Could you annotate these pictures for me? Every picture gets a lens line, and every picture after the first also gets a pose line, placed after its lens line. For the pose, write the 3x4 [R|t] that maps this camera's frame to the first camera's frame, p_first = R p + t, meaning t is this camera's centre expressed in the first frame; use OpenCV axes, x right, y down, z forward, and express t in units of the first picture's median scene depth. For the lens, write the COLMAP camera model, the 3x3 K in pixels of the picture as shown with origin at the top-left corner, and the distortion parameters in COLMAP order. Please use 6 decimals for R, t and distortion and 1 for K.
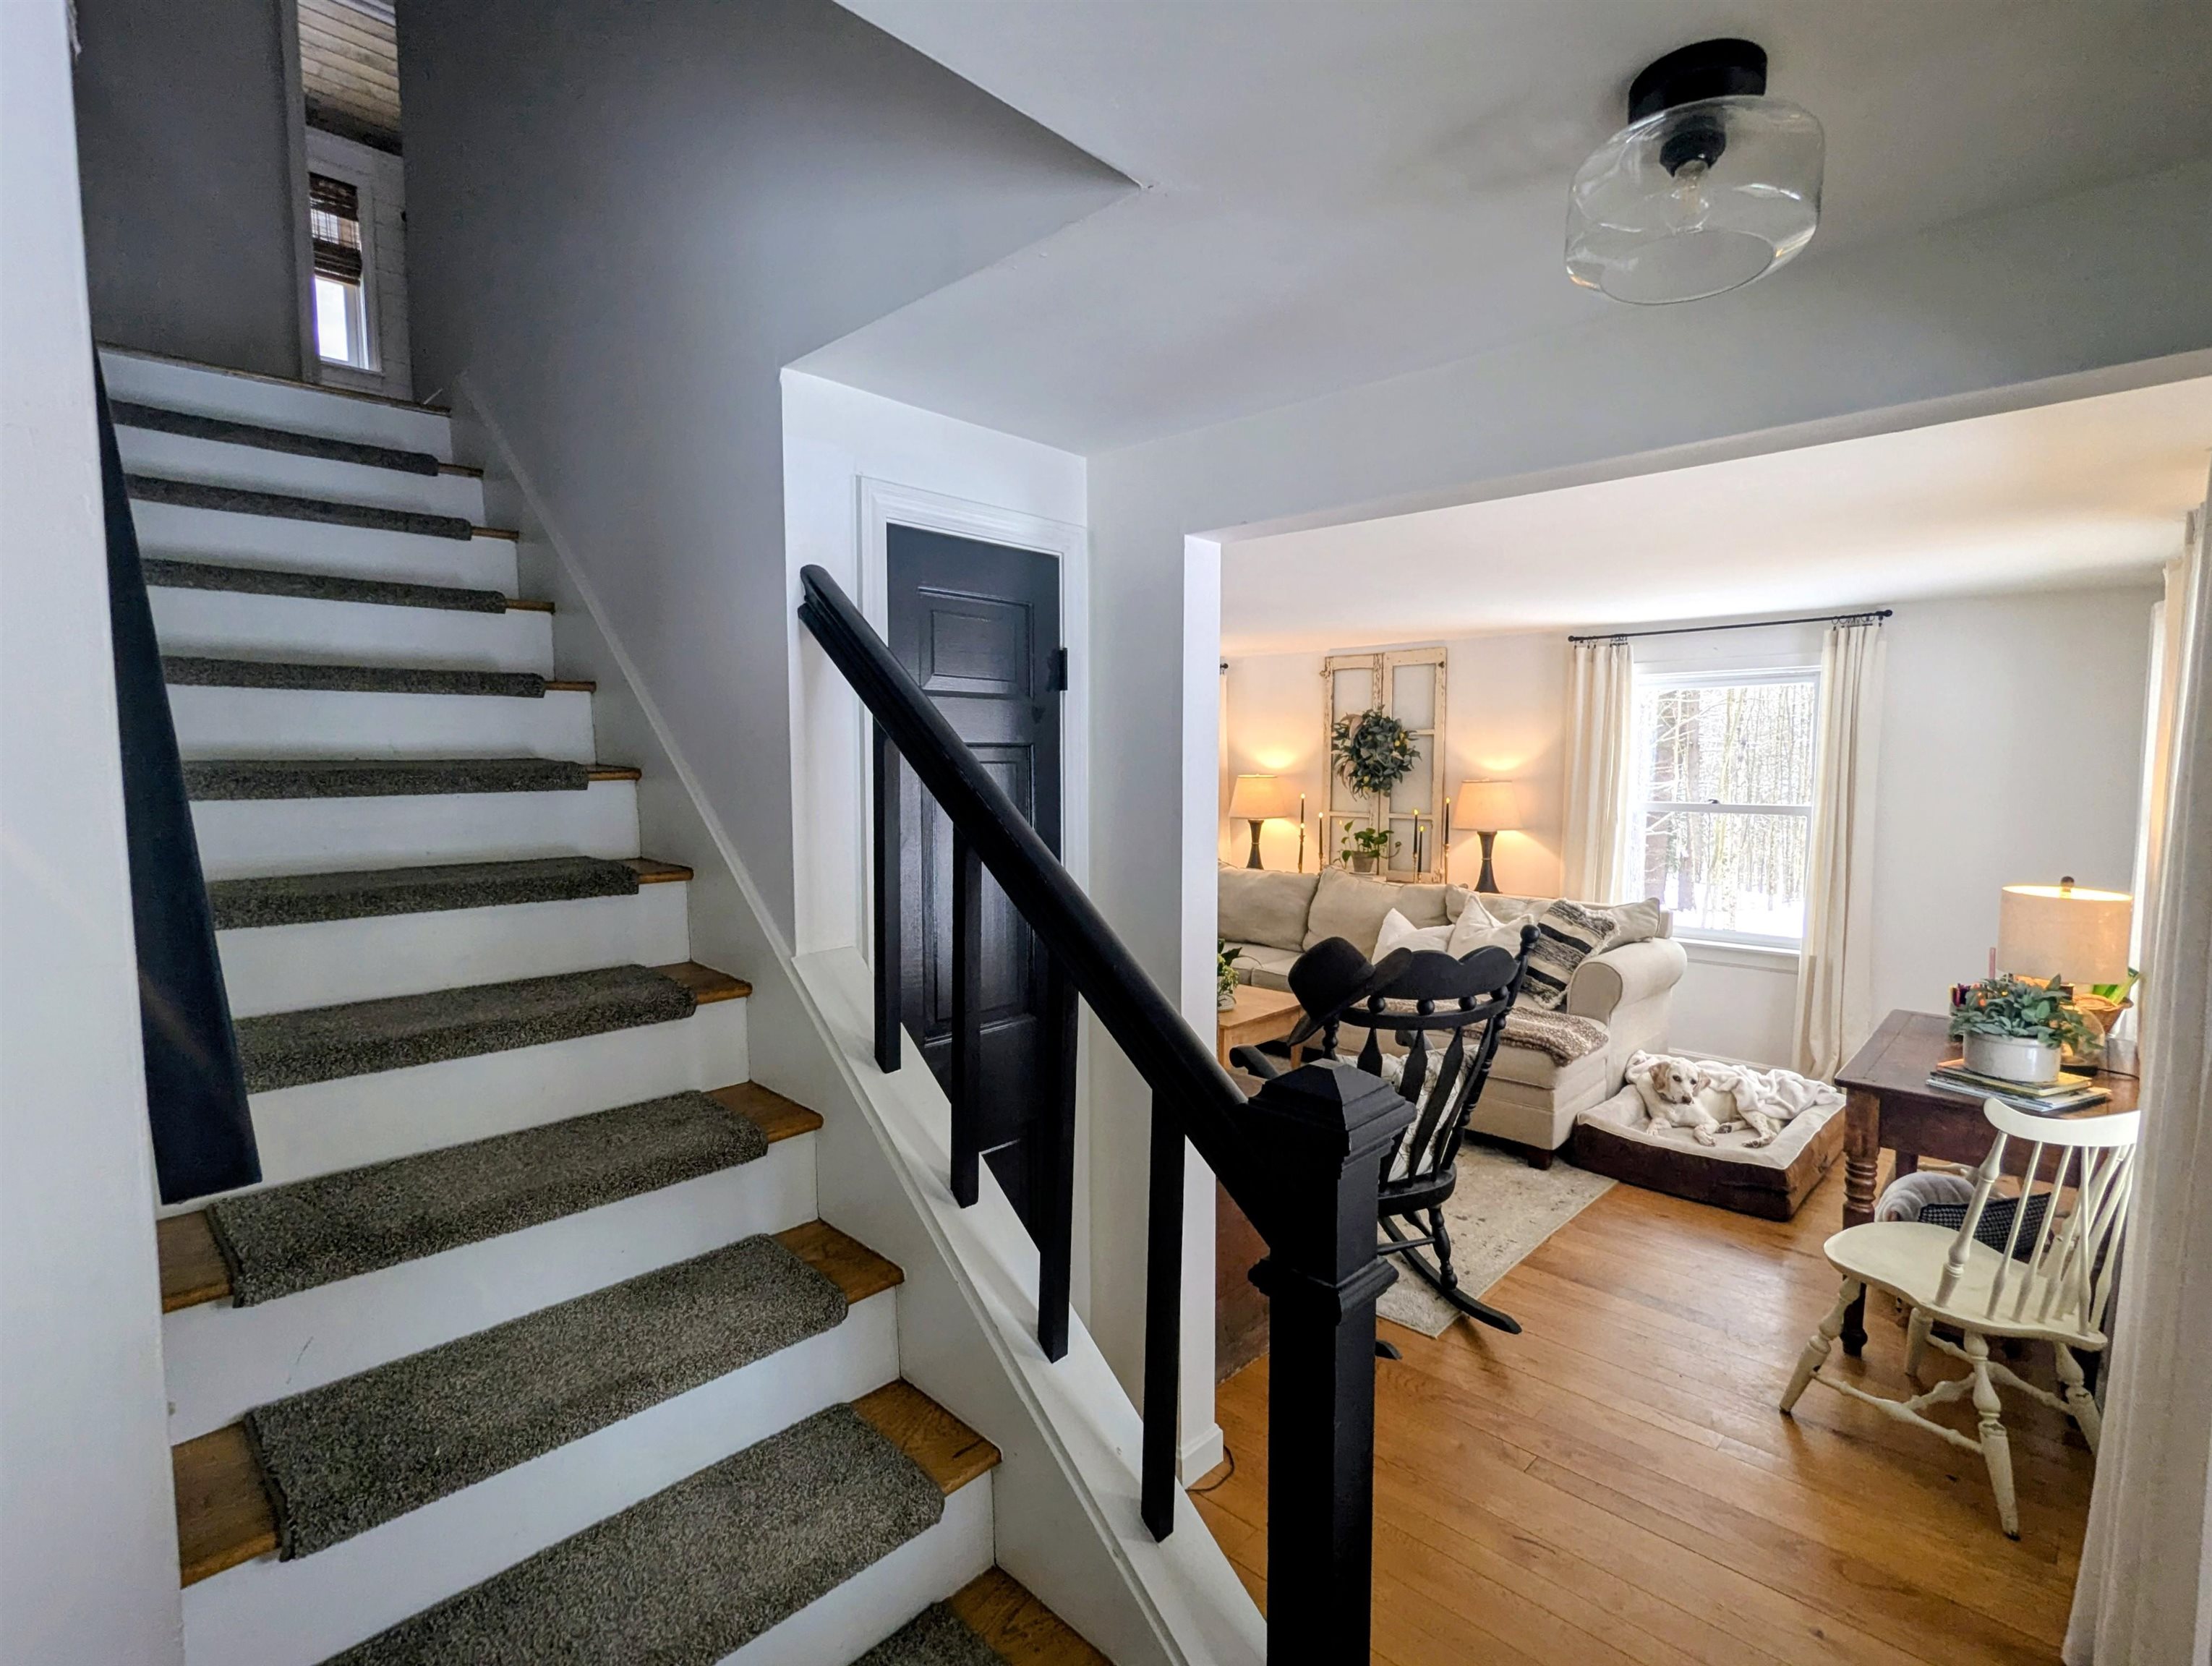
lens RADIAL K [[1061.6, 0, 1086.4], [0, 1061.6, 837.4], [0, 0, 1]] dist [-0.000883, -0.000035]
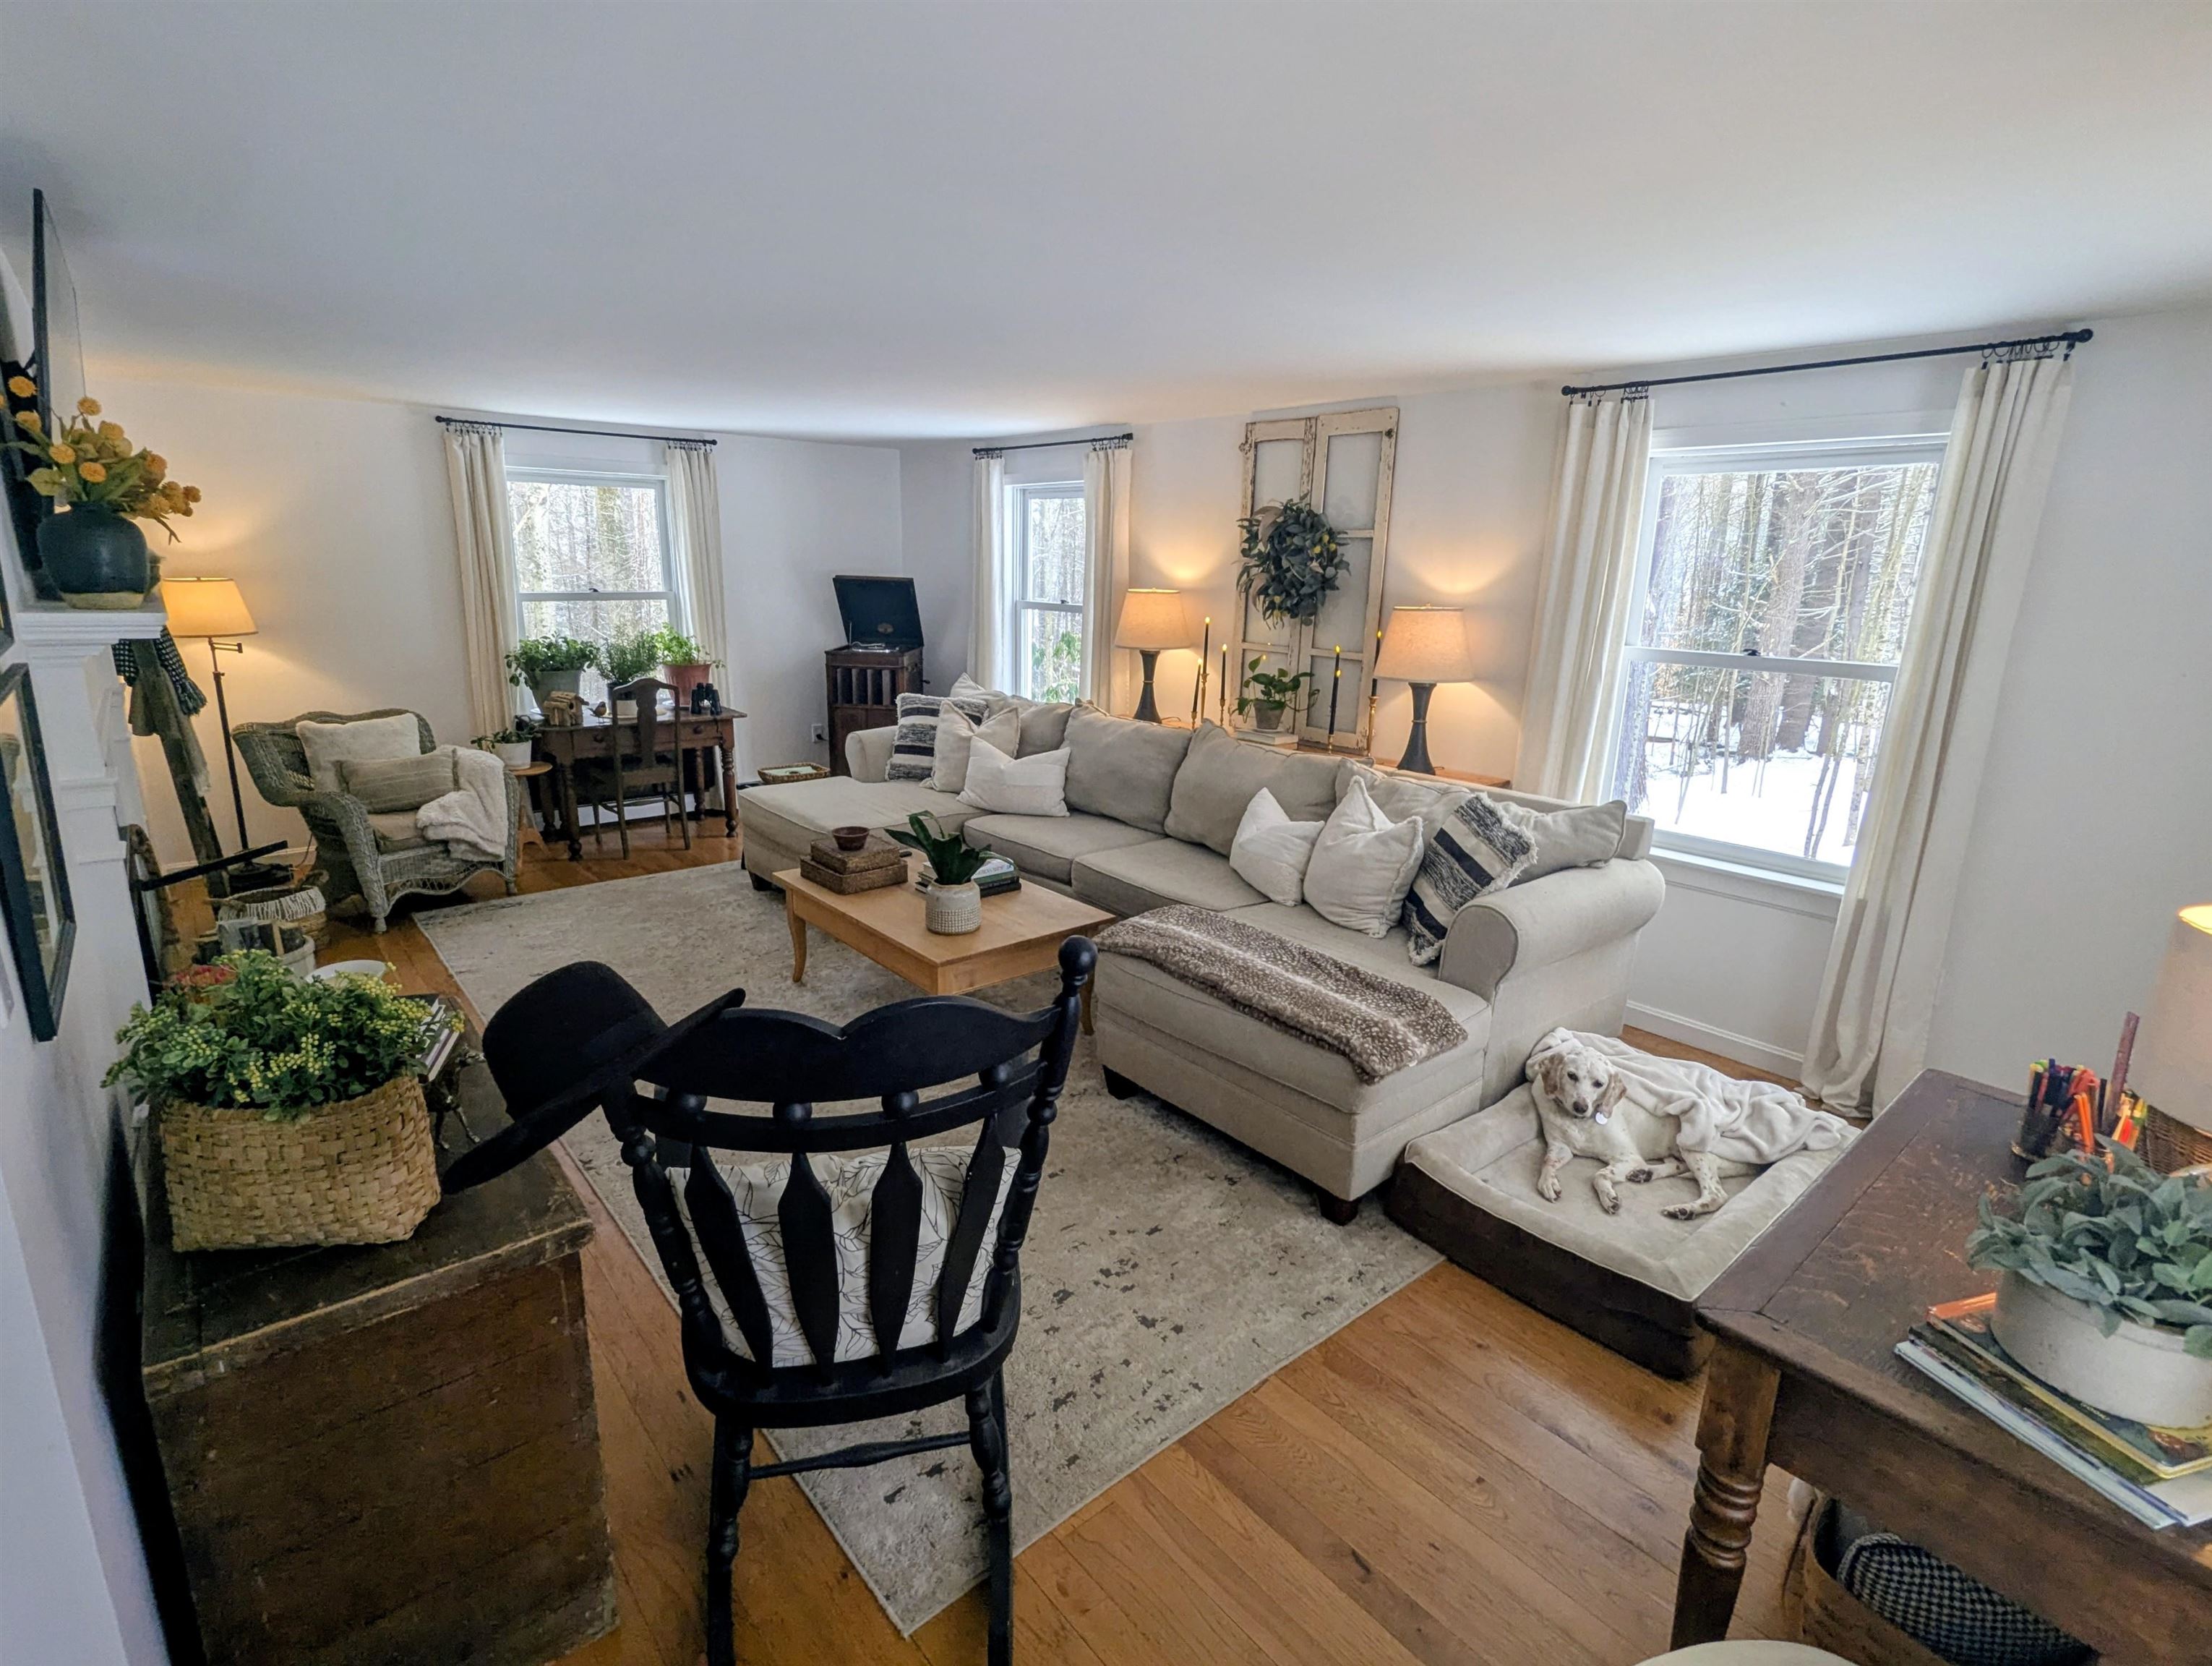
lens RADIAL K [[1061.8, 0, 1106.2], [0, 1061.8, 829.5], [0, 0, 1]] dist [-0.000883, -0.000035]
pose [[0.994653, 0.049489, -0.090640, 0.271400], [-0.033128, 0.984217, 0.173839, -0.027899], [0.097812, -0.169907, 0.980594, 0.313517]]
